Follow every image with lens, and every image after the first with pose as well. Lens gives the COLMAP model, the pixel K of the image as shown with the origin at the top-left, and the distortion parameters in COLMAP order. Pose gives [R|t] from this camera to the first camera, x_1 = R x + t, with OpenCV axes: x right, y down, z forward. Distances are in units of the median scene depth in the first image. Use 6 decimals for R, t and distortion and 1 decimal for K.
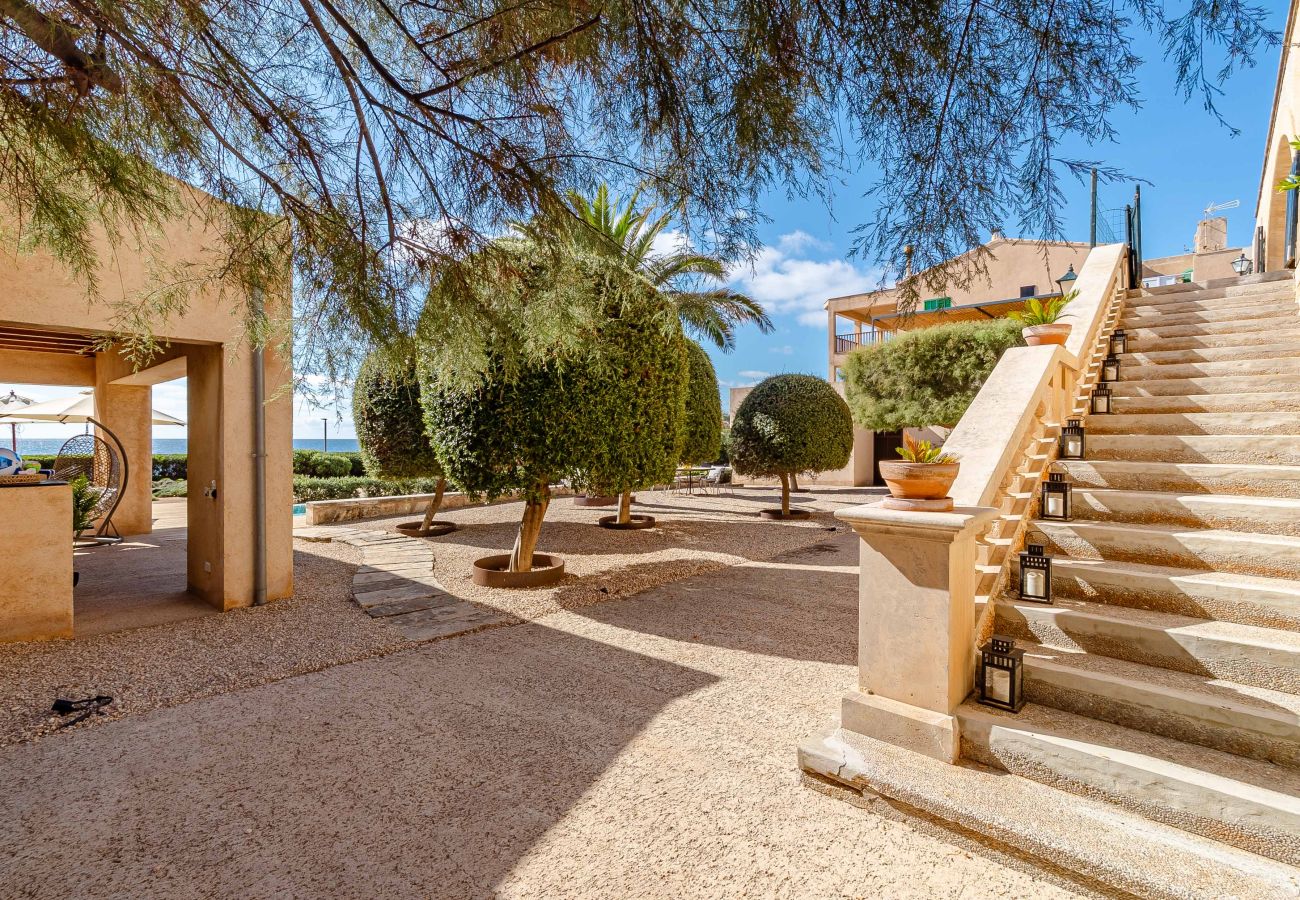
lens RADIAL K [[634.0, 0, 650.0], [0, 634.0, 450.0], [0, 0, 1]] dist [-0.001678, -0.000624]
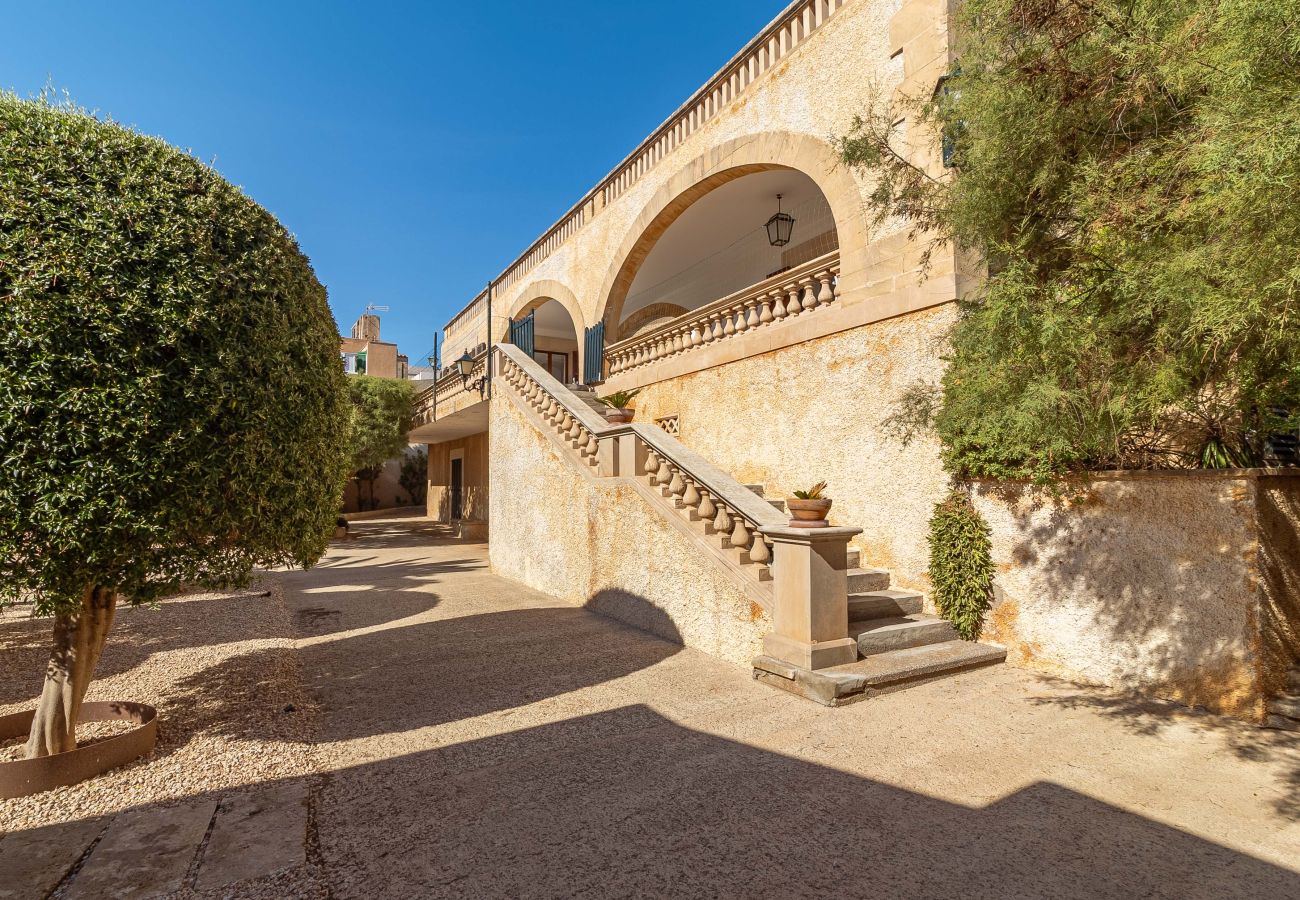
lens RADIAL K [[634.0, 0, 650.0], [0, 634.0, 450.0], [0, 0, 1]] dist [-0.001678, -0.000624]
pose [[0.296974, 0.052384, 0.953448, -0.810136], [0.017732, 0.998019, -0.060357, -0.012262], [-0.954721, 0.034831, 0.295457, 0.543208]]
